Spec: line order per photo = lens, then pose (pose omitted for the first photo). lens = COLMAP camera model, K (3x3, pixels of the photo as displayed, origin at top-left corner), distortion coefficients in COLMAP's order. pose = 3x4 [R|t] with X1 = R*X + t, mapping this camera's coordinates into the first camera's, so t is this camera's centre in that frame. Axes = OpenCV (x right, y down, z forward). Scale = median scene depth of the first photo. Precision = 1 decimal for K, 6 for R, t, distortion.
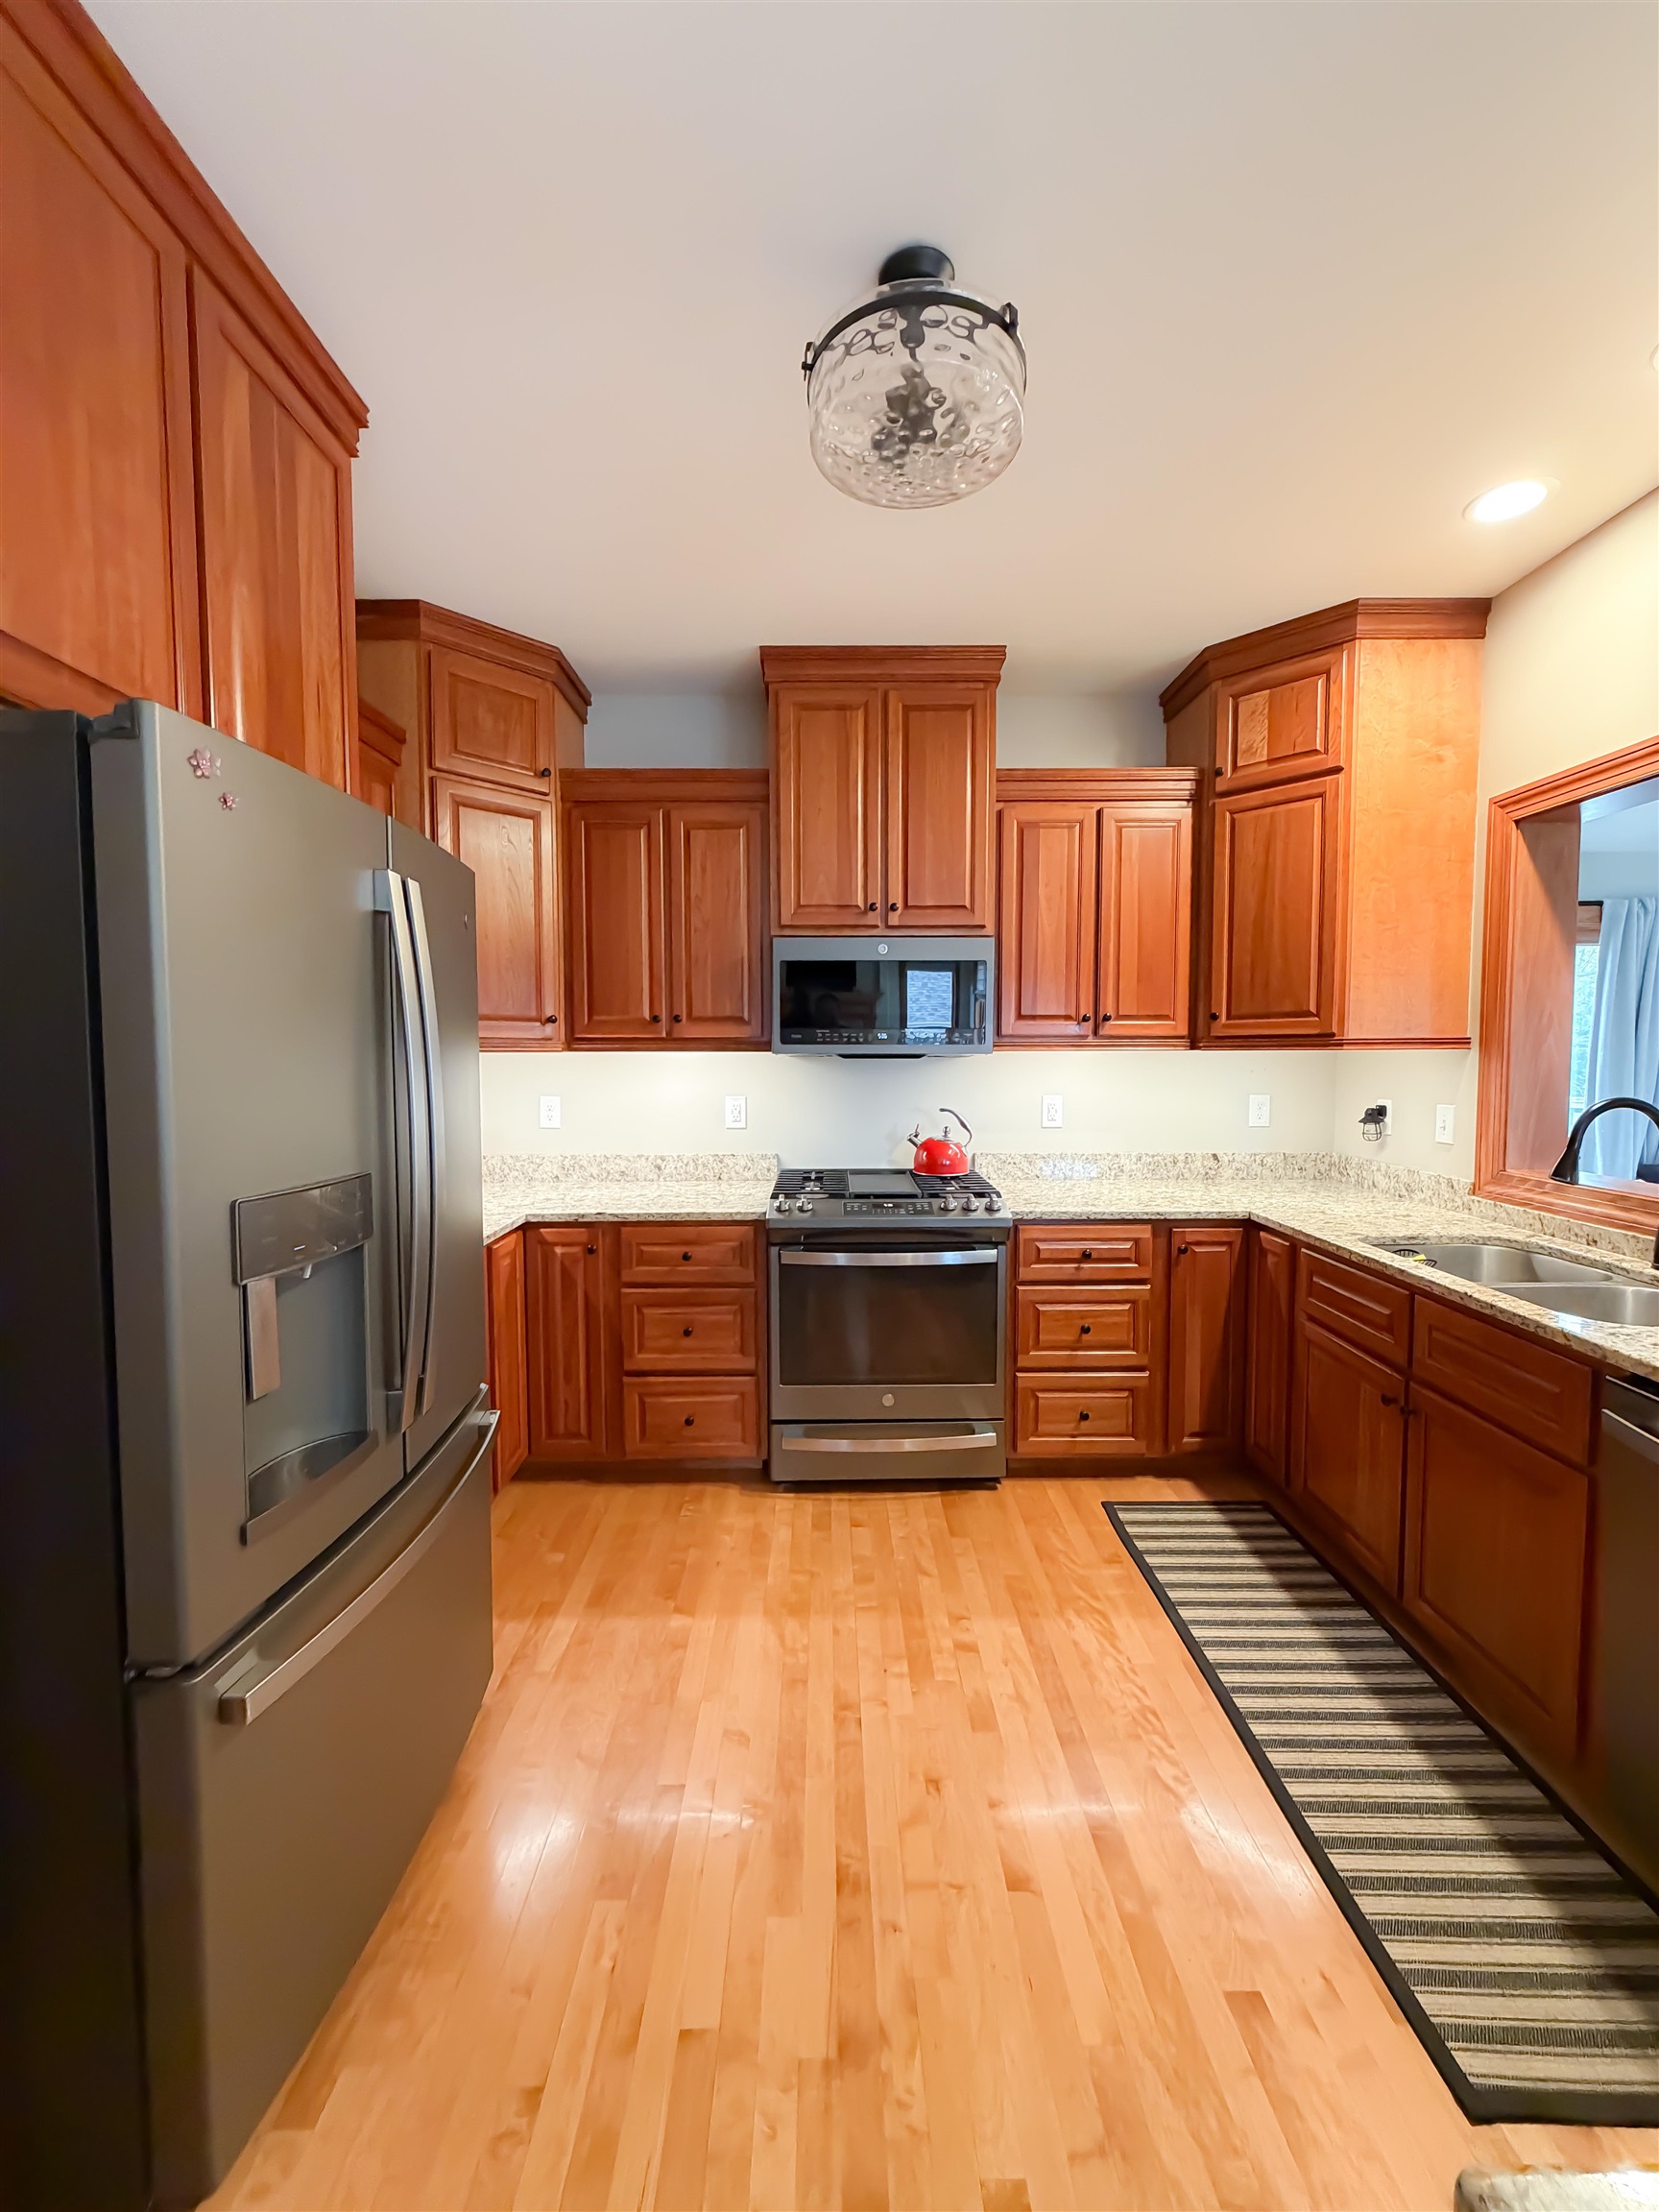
lens RADIAL K [[872.8, 0, 831.5], [0, 872.8, 1101.9], [0, 0, 1]] dist [-0.001132, 0.000439]
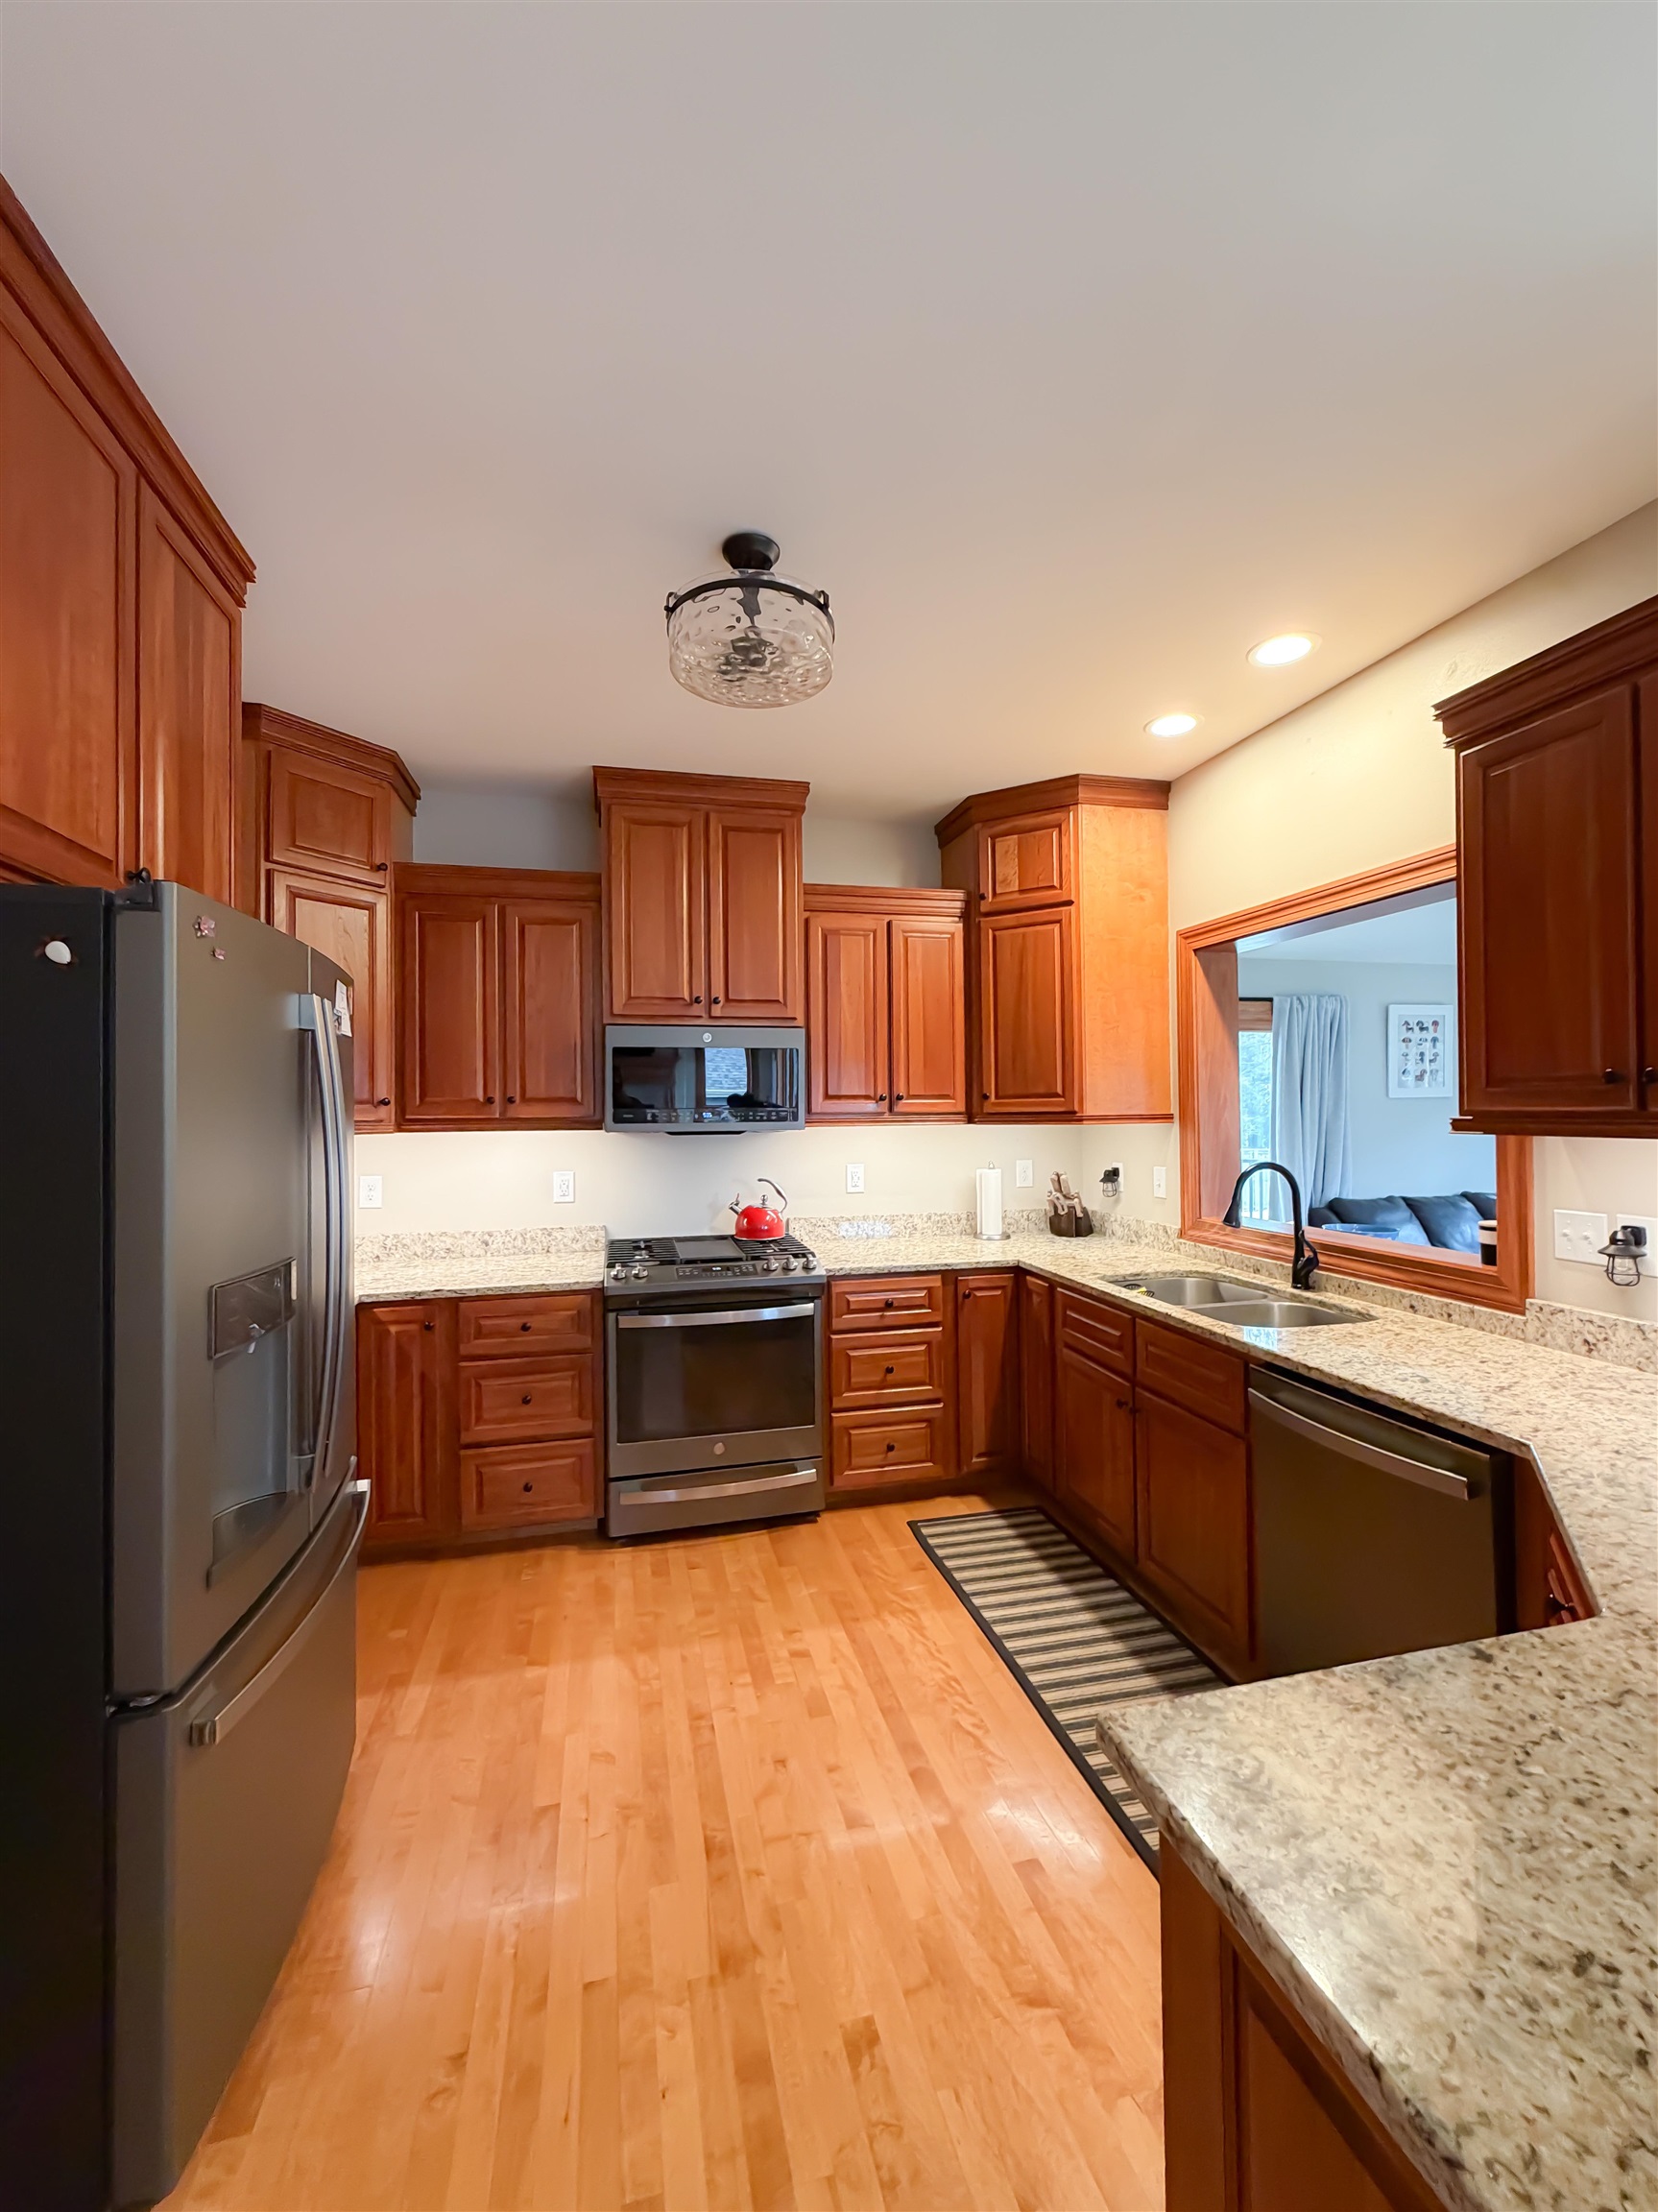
lens RADIAL K [[882.3, 0, 830.6], [0, 882.3, 1097.8], [0, 0, 1]] dist [-0.000315, 0.000133]
pose [[0.973044, -0.003311, 0.230596, -0.064832], [0.020694, 0.997117, -0.073007, -0.016637], [-0.229690, 0.075811, 0.970307, -0.172454]]
